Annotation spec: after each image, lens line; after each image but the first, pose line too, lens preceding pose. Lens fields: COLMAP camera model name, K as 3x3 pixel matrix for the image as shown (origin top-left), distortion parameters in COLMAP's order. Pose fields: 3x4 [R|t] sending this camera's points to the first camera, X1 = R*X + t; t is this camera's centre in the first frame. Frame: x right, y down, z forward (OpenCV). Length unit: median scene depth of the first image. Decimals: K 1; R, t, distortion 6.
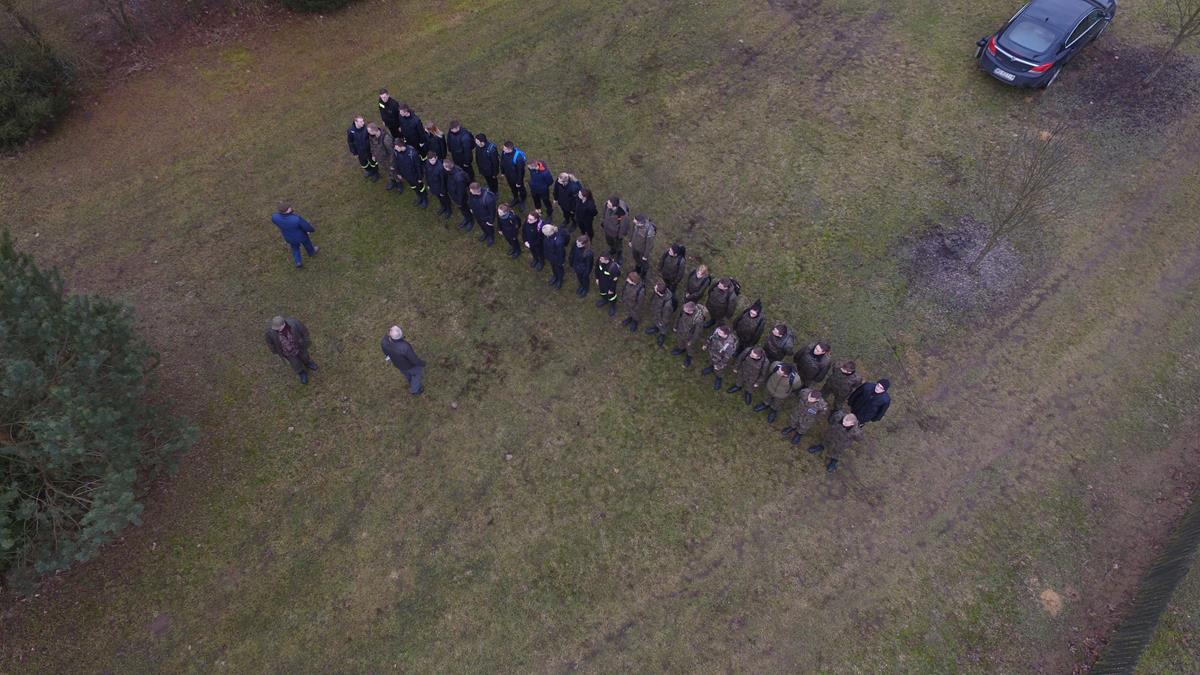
lens RADIAL K [[699.5, 0, 596.0], [0, 699.5, 338.1], [0, 0, 1]] dist [-0.011977, 0.012988]
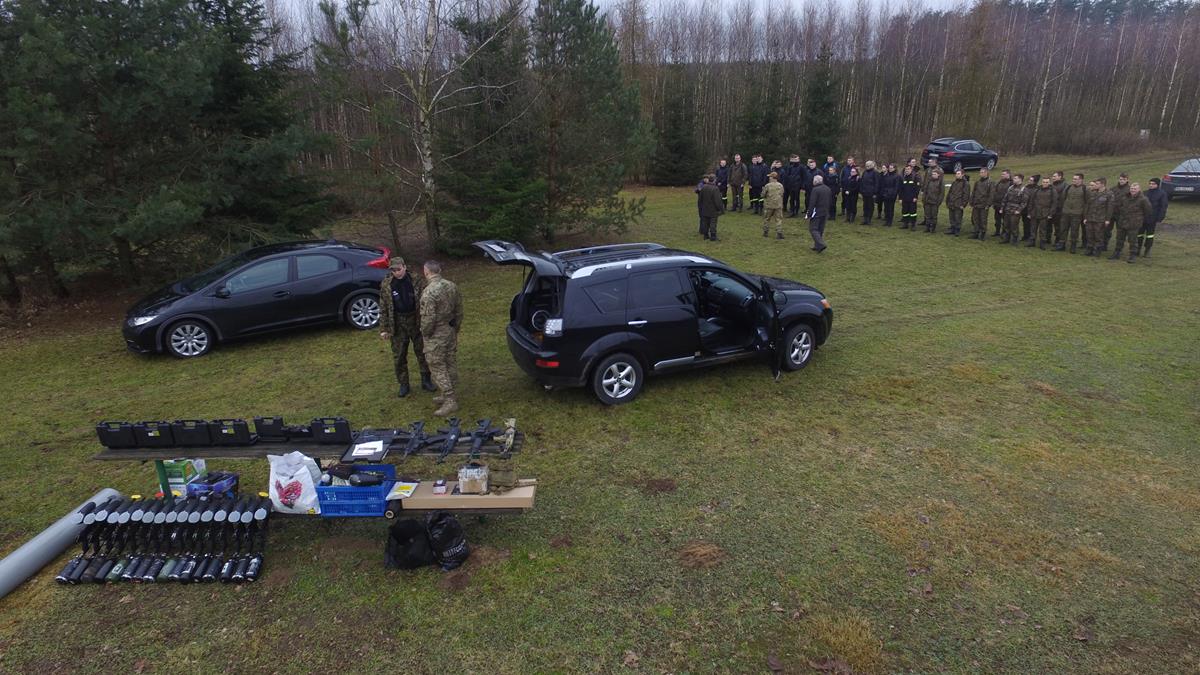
lens RADIAL K [[699.5, 0, 596.0], [0, 699.5, 338.1], [0, 0, 1]] dist [-0.011977, 0.012988]
pose [[0.977099, 0.043037, -0.208386, -0.293840], [-0.169557, 0.749164, -0.640315, 1.118687], [0.128558, 0.660985, 0.739305, 0.047530]]
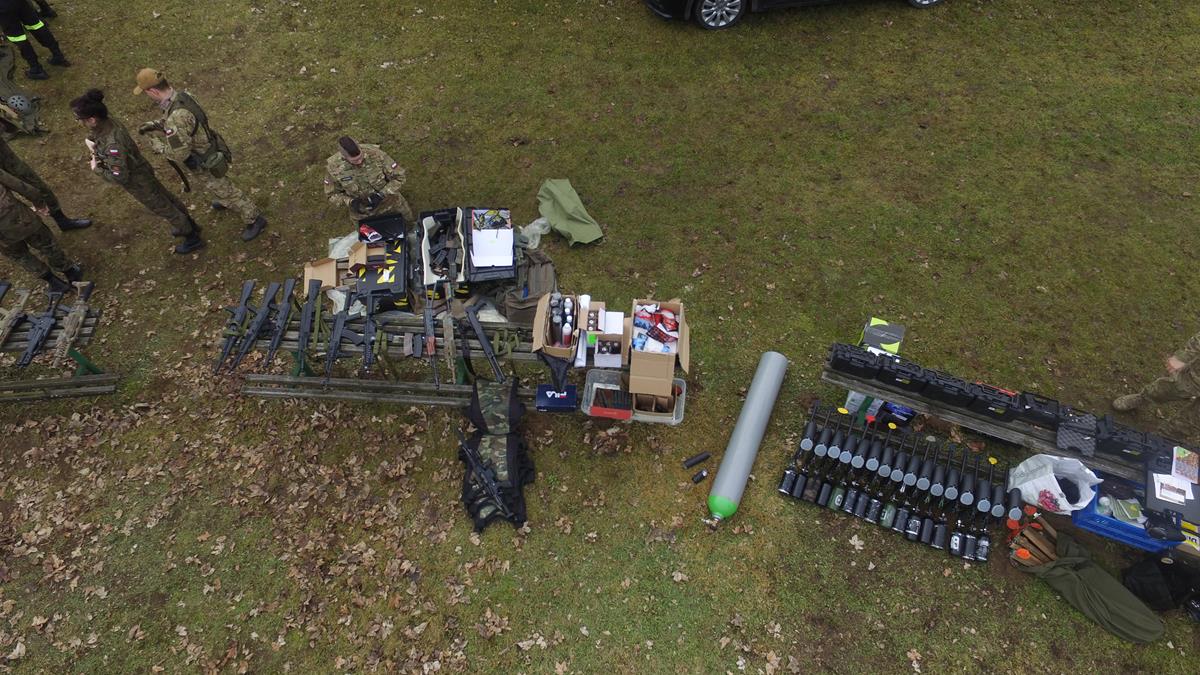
lens RADIAL K [[697.7, 0, 596.9], [0, 697.7, 342.4], [0, 0, 1]] dist [-0.019002, 0.018310]
pose [[0.838198, 0.459198, -0.294212, -0.661201], [-0.460943, 0.884835, 0.067819, 0.973191], [0.291471, 0.078769, 0.953331, -0.019147]]
